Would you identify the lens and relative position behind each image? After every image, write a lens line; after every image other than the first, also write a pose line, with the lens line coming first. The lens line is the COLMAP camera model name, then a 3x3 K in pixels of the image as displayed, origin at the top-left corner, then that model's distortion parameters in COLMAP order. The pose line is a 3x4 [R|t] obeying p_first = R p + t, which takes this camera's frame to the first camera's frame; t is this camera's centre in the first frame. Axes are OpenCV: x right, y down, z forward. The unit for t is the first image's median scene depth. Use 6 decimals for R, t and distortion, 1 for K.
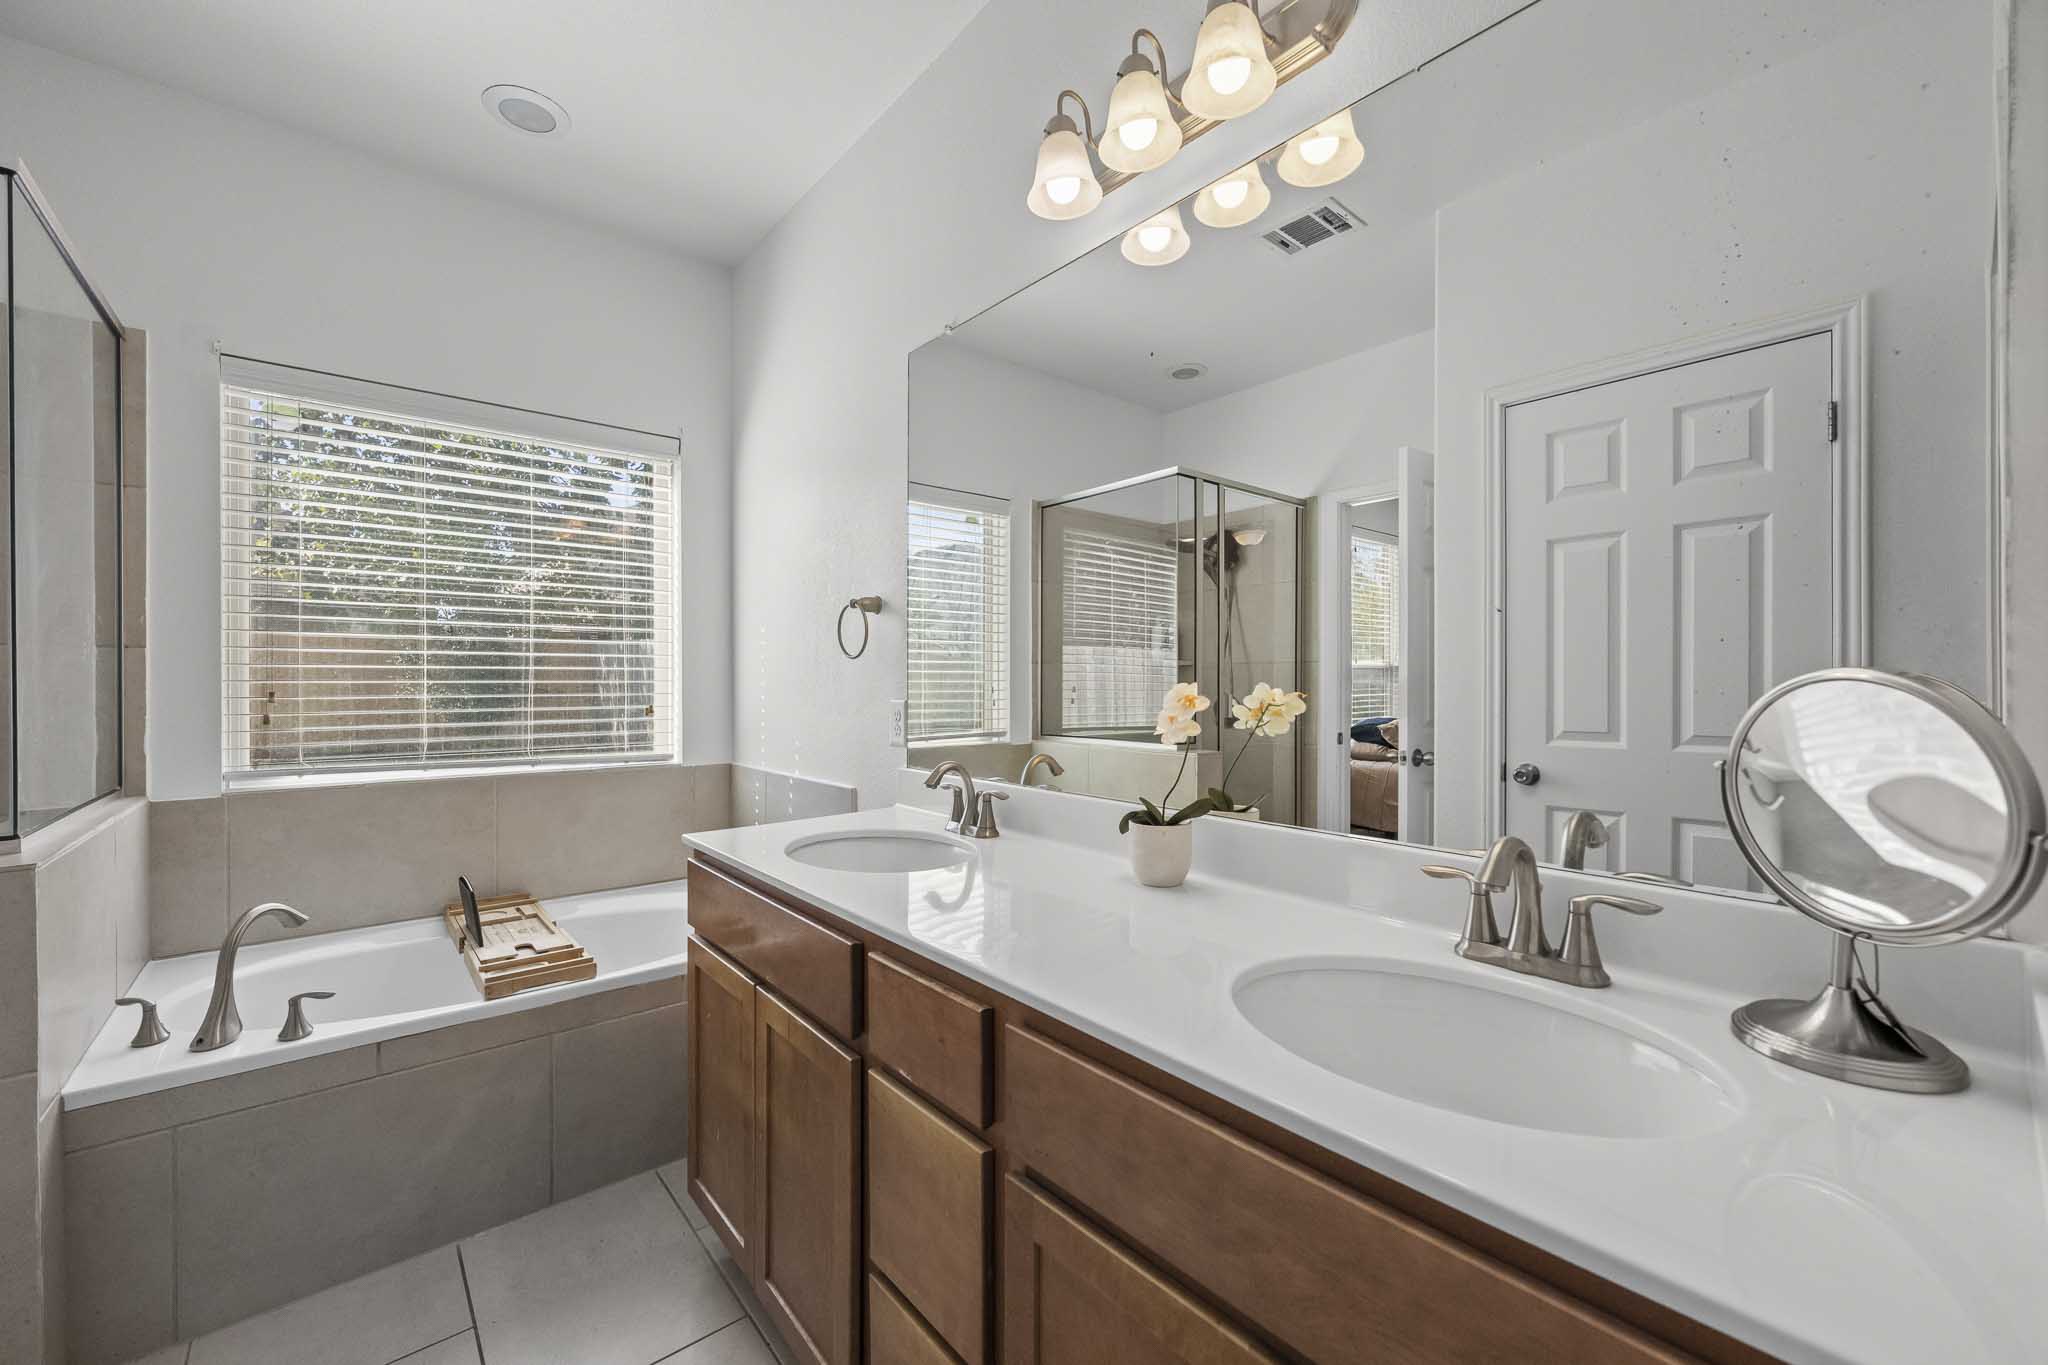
lens RADIAL K [[811.6, 0, 1025.0], [0, 811.6, 680.1], [0, 0, 1]] dist [0.001075, -0.000461]
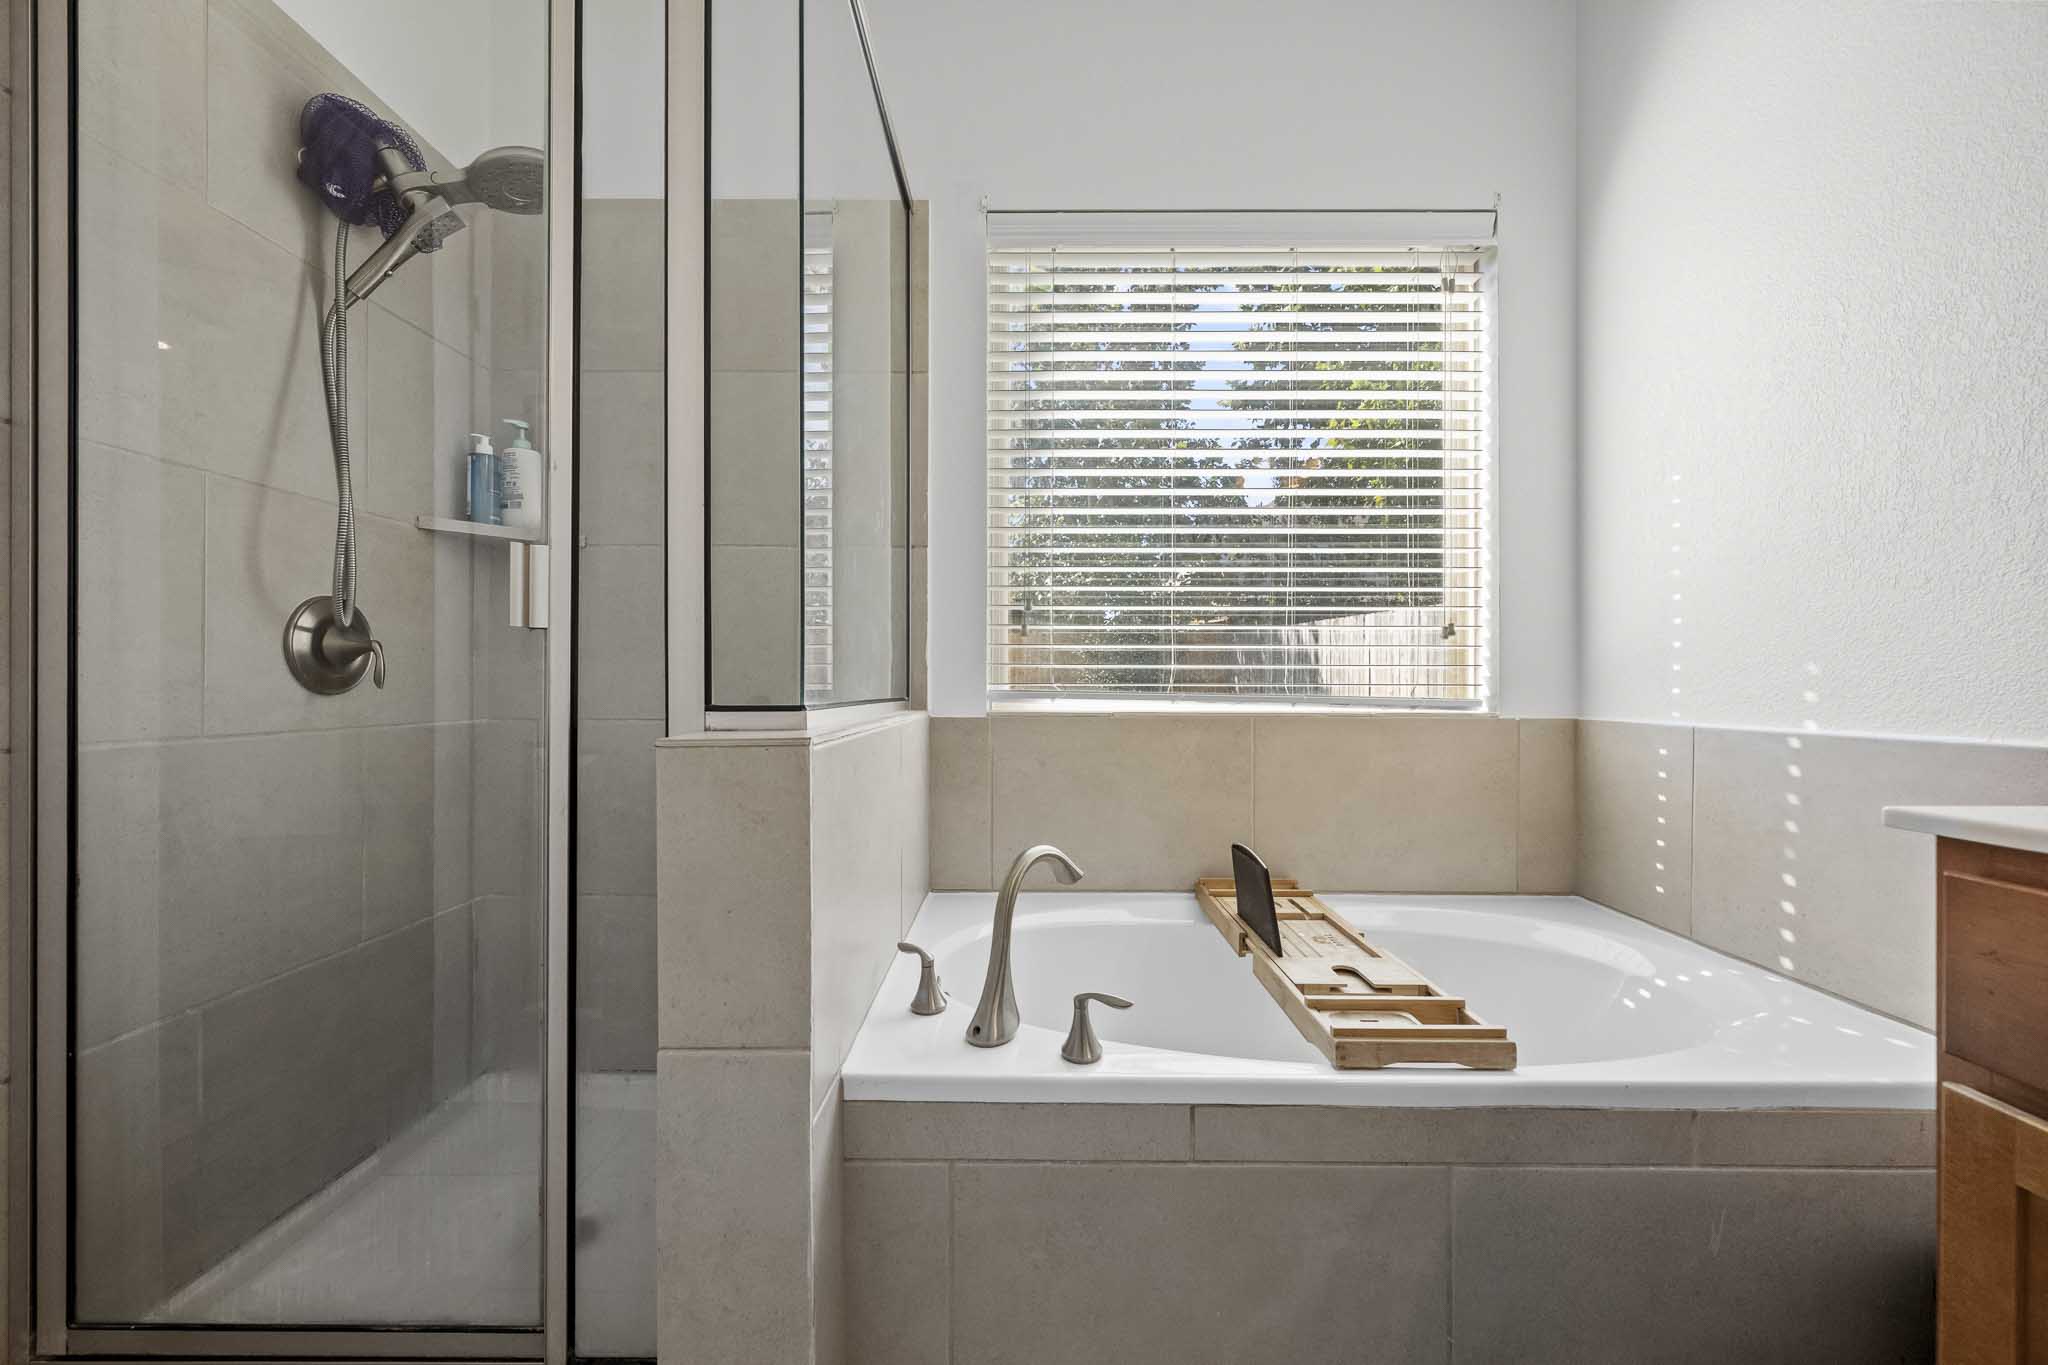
lens RADIAL K [[811.6, 0, 1021.2], [0, 811.6, 681.3], [0, 0, 1]] dist [0.001075, -0.000461]
pose [[0.754537, 0.000282, -0.656257, -0.457514], [-0.002153, 0.999996, -0.002046, 0.127345], [0.656254, 0.002957, 0.754534, 0.430505]]
